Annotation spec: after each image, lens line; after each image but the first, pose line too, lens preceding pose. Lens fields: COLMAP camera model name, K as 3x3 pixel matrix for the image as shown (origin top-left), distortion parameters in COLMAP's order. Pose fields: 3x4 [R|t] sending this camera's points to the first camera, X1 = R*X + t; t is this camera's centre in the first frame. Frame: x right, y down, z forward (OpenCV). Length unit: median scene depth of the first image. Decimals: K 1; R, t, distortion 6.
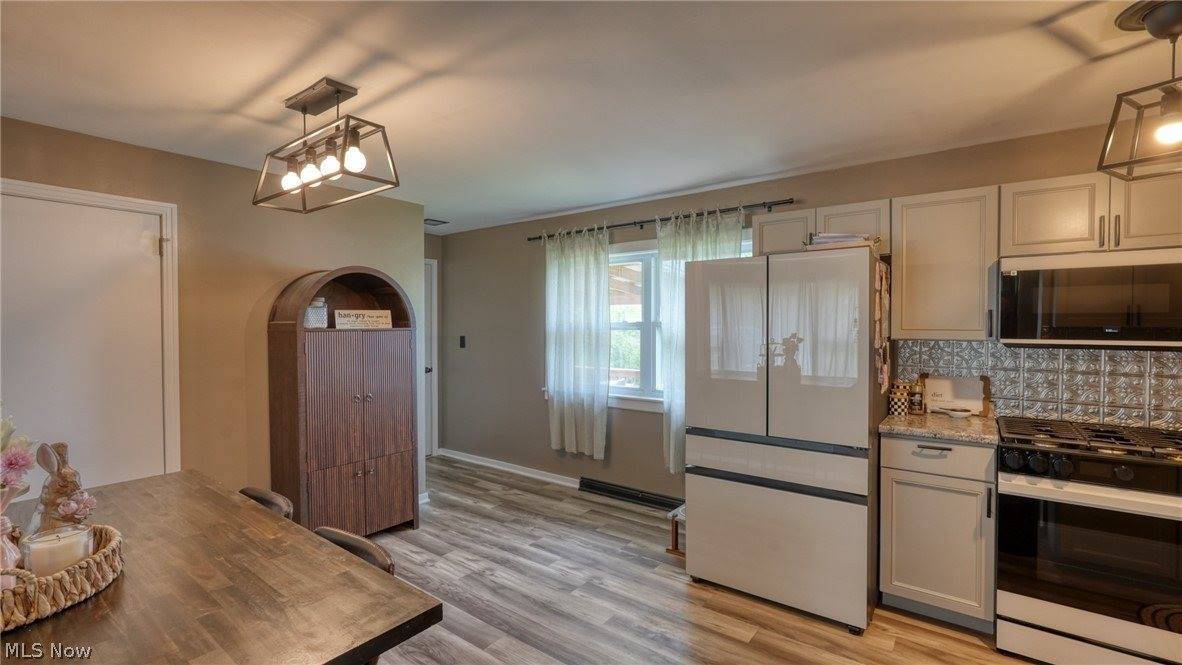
lens RADIAL K [[515.1, 0, 591.0], [0, 515.1, 332.5], [0, 0, 1]] dist [-0.018249, 0.008463]
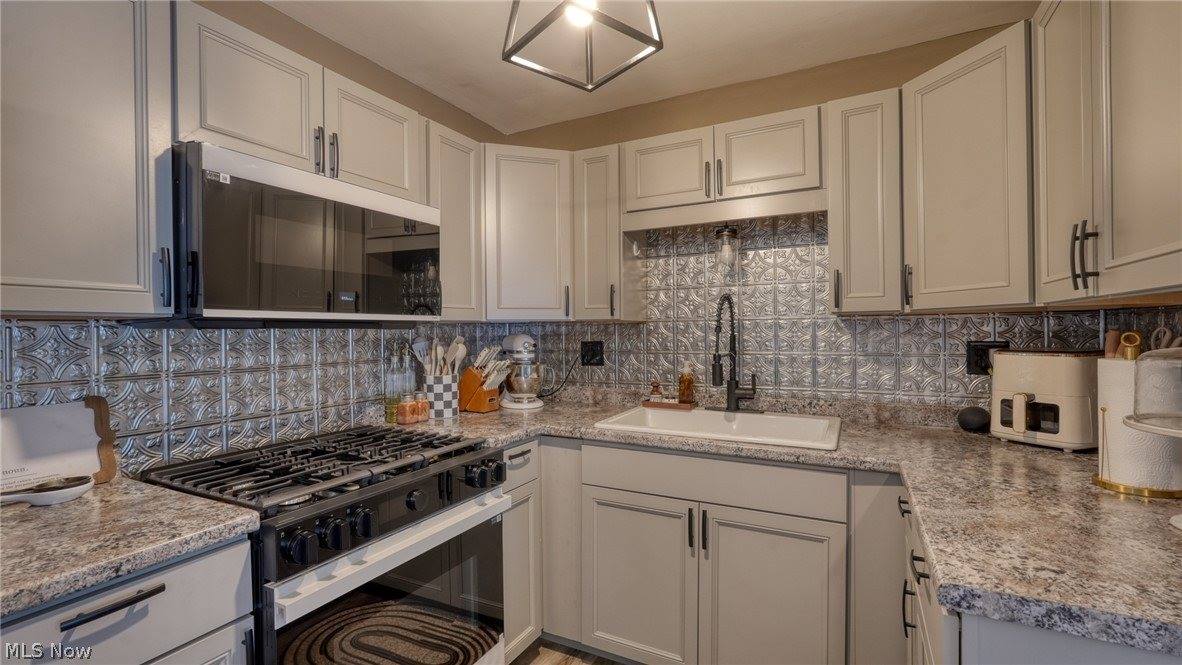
lens RADIAL K [[515.1, 0, 591.0], [0, 515.1, 332.5], [0, 0, 1]] dist [-0.018249, 0.008463]
pose [[-0.161497, -0.003675, 0.986866, 0.249455], [0.029900, 0.999516, 0.008615, 0.038426], [-0.986420, 0.030899, -0.161308, 0.670988]]
